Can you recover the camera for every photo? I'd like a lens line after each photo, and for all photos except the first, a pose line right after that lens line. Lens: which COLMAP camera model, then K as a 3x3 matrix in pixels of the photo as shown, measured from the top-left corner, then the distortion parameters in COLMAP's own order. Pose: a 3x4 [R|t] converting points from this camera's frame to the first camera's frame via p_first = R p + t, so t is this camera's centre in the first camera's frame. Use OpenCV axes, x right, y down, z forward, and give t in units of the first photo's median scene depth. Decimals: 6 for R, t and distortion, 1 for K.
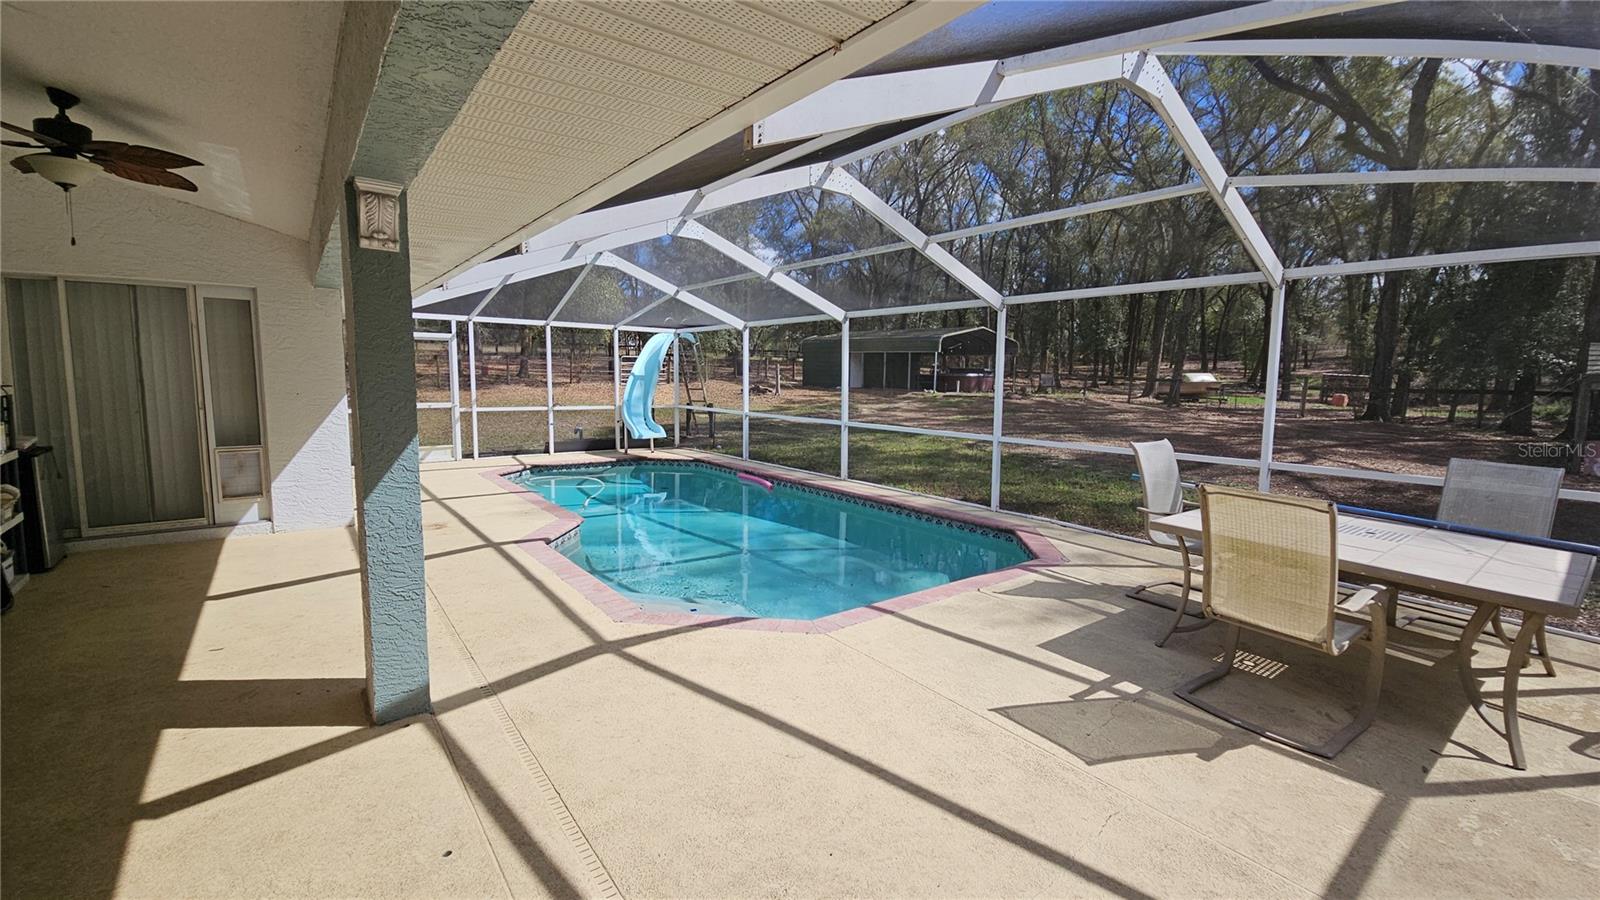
lens RADIAL K [[650.3, 0, 805.7], [0, 650.3, 450.4], [0, 0, 1]] dist [0.003301, -0.003432]
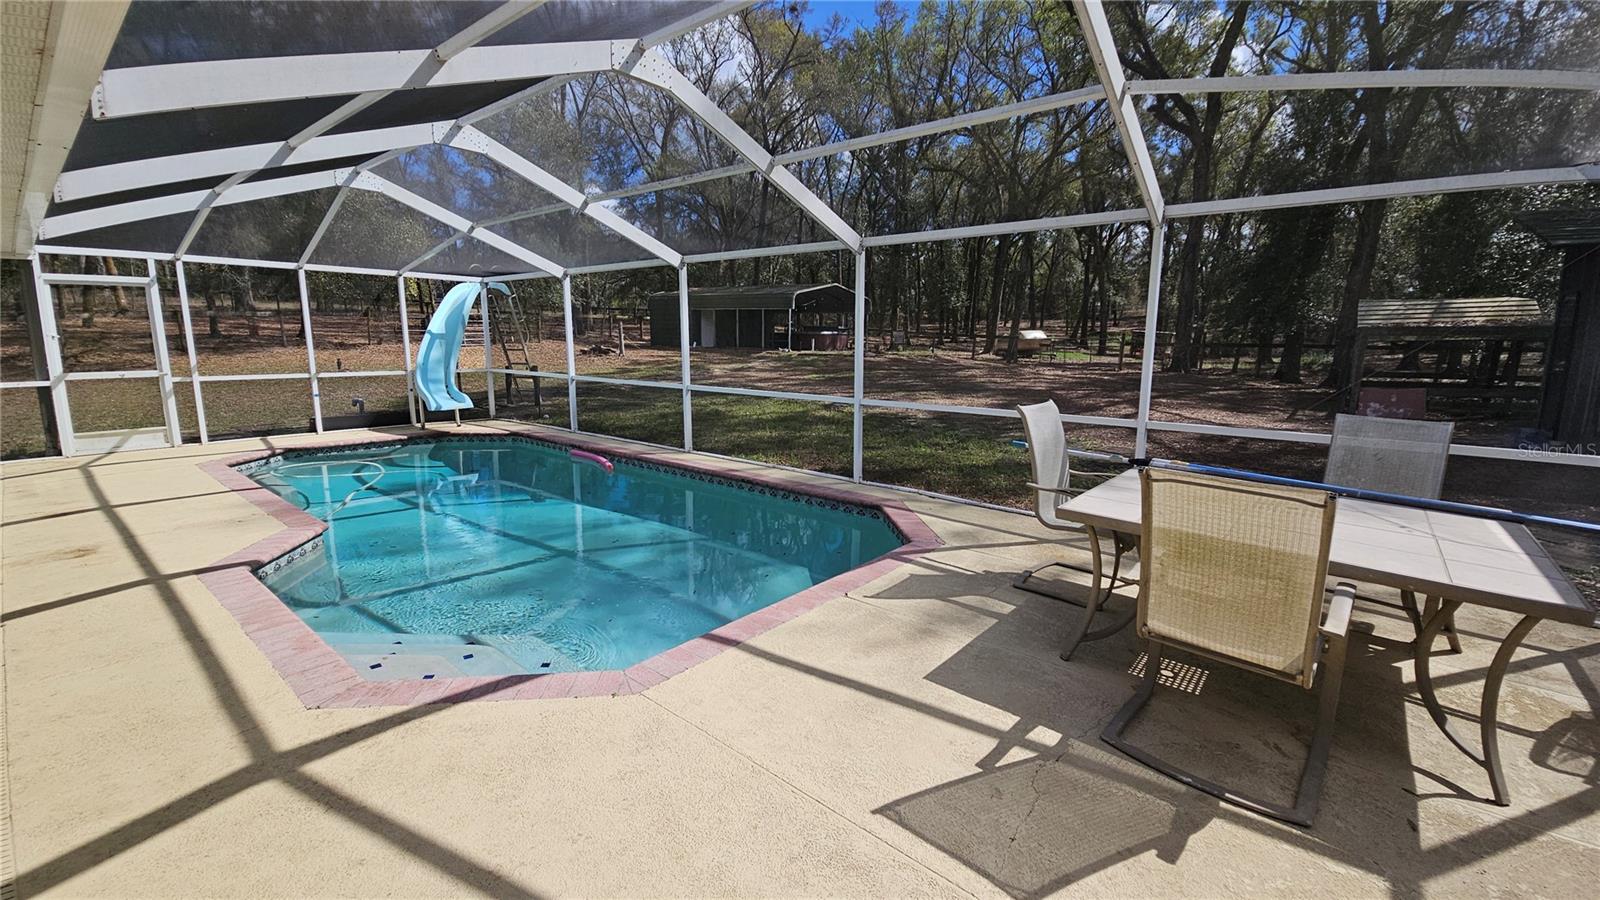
lens RADIAL K [[650.3, 0, 795.9], [0, 650.3, 450.2], [0, 0, 1]] dist [0.003301, -0.003432]
pose [[0.979275, -0.040938, 0.198355, 0.030203], [0.028901, 0.997582, 0.063201, -0.009148], [-0.200463, -0.056158, 0.978090, 0.134278]]
